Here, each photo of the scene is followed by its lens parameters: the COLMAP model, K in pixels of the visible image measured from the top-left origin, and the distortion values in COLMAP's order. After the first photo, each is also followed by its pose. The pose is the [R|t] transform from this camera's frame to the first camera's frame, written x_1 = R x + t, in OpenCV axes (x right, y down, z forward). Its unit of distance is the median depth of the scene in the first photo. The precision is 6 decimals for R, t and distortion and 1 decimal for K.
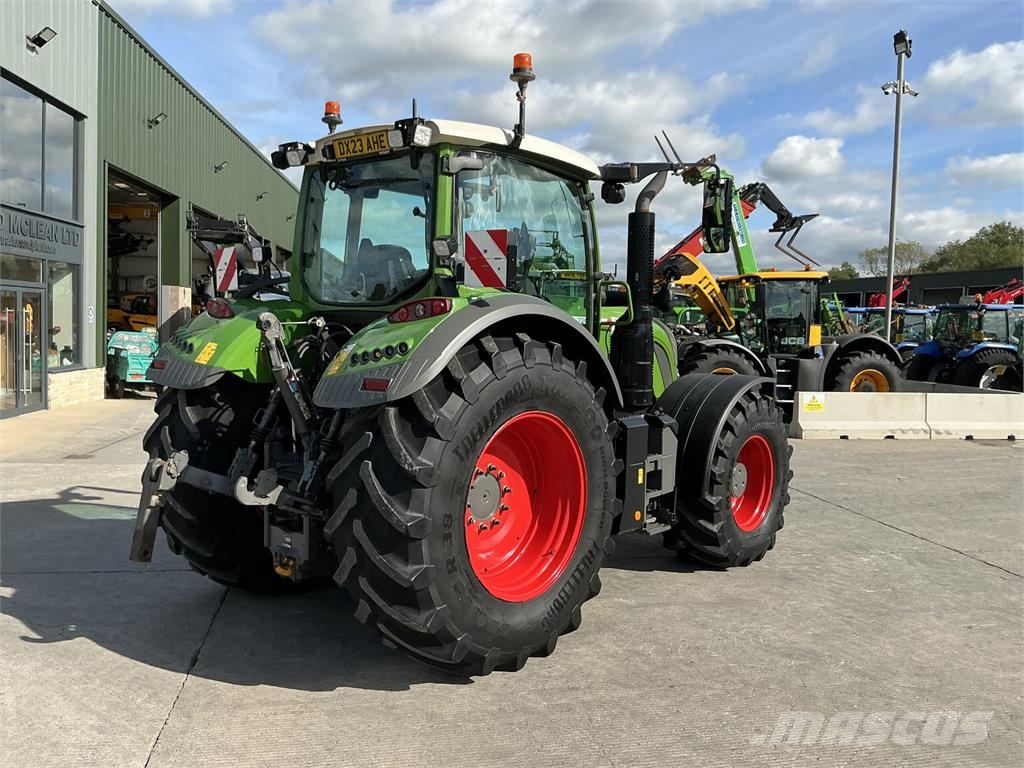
lens RADIAL K [[856.5, 0, 514.3], [0, 856.5, 380.9], [0, 0, 1]] dist [0.134300, -0.277750]
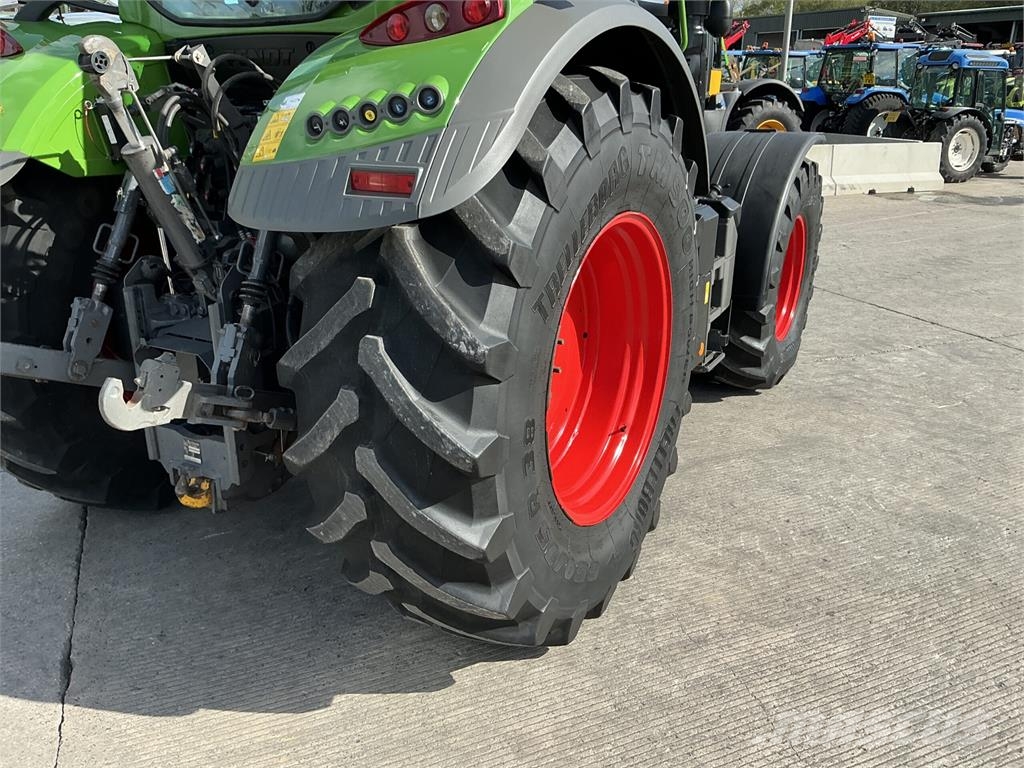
lens RADIAL K [[856.5, 0, 514.3], [0, 856.5, 380.9], [0, 0, 1]] dist [0.134300, -0.277750]
pose [[0.979034, -0.086681, 0.184331, -0.150881], [0.034753, 0.962750, 0.268149, -0.012220], [-0.200708, -0.256121, 0.945578, 0.403703]]
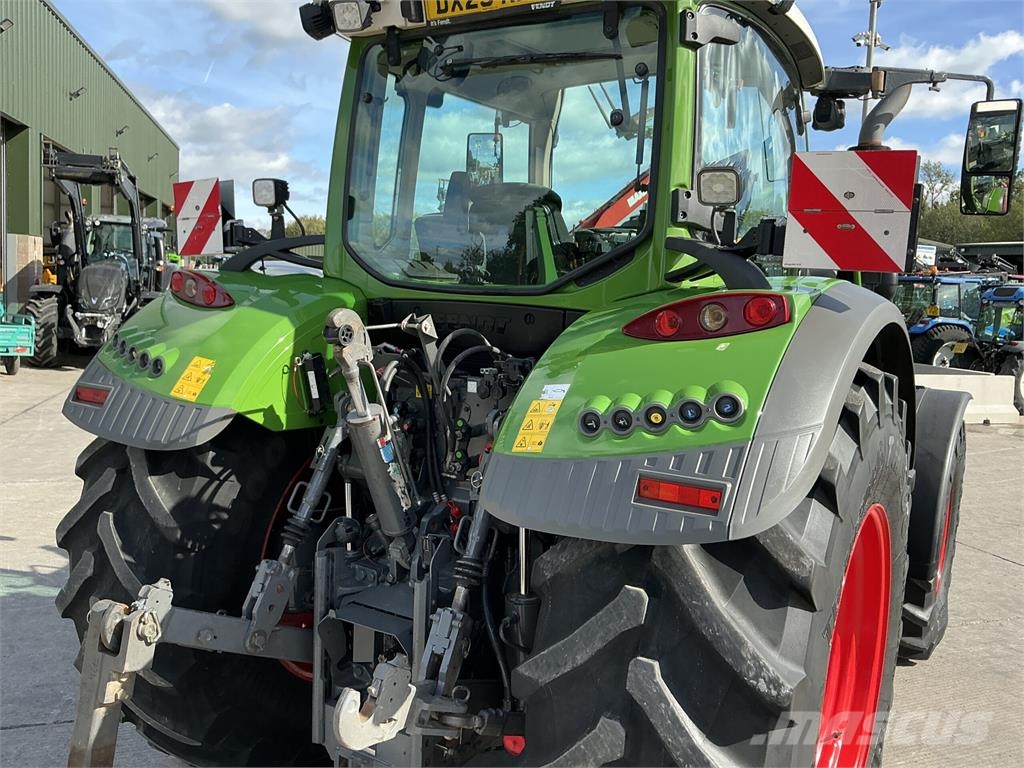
lens RADIAL K [[856.5, 0, 514.3], [0, 856.5, 380.9], [0, 0, 1]] dist [0.134300, -0.277750]
pose [[0.987861, 0.001419, 0.155336, -0.252380], [-0.008865, 0.998844, 0.047252, -0.058933], [-0.155089, -0.048056, 0.986731, 0.466444]]
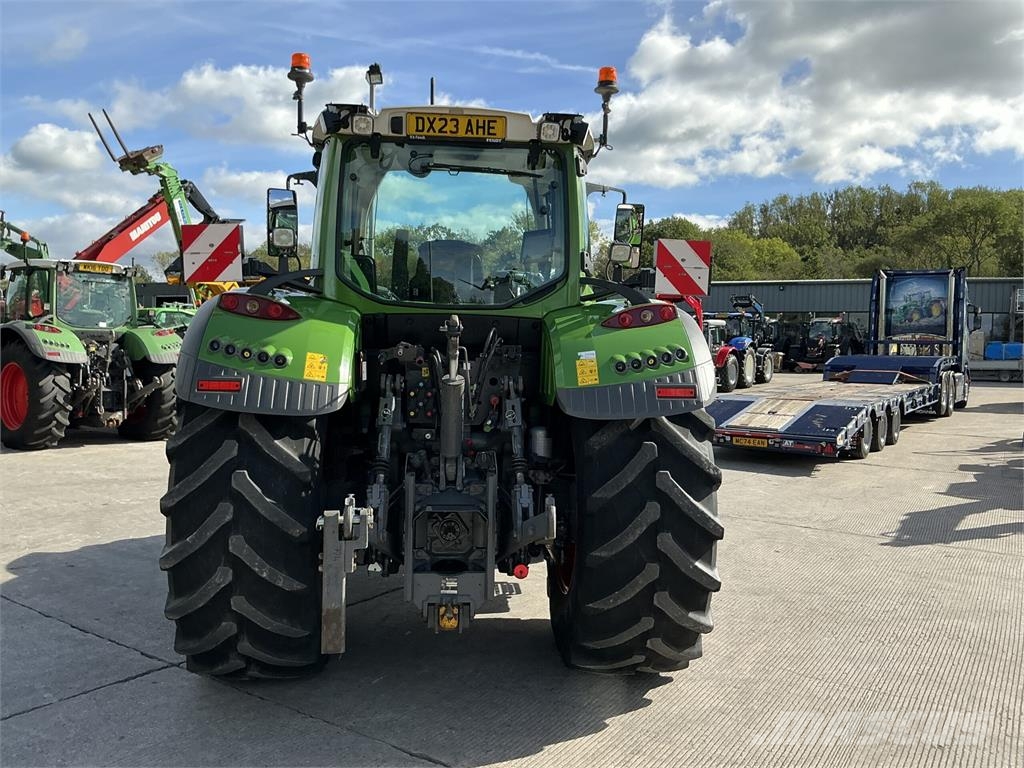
lens RADIAL K [[856.5, 0, 514.3], [0, 856.5, 380.9], [0, 0, 1]] dist [0.134300, -0.277750]
pose [[0.696902, -0.038775, 0.716117, -0.799859], [0.040815, 0.999063, 0.014375, -0.024251], [-0.716004, 0.019210, 0.697832, 0.359014]]
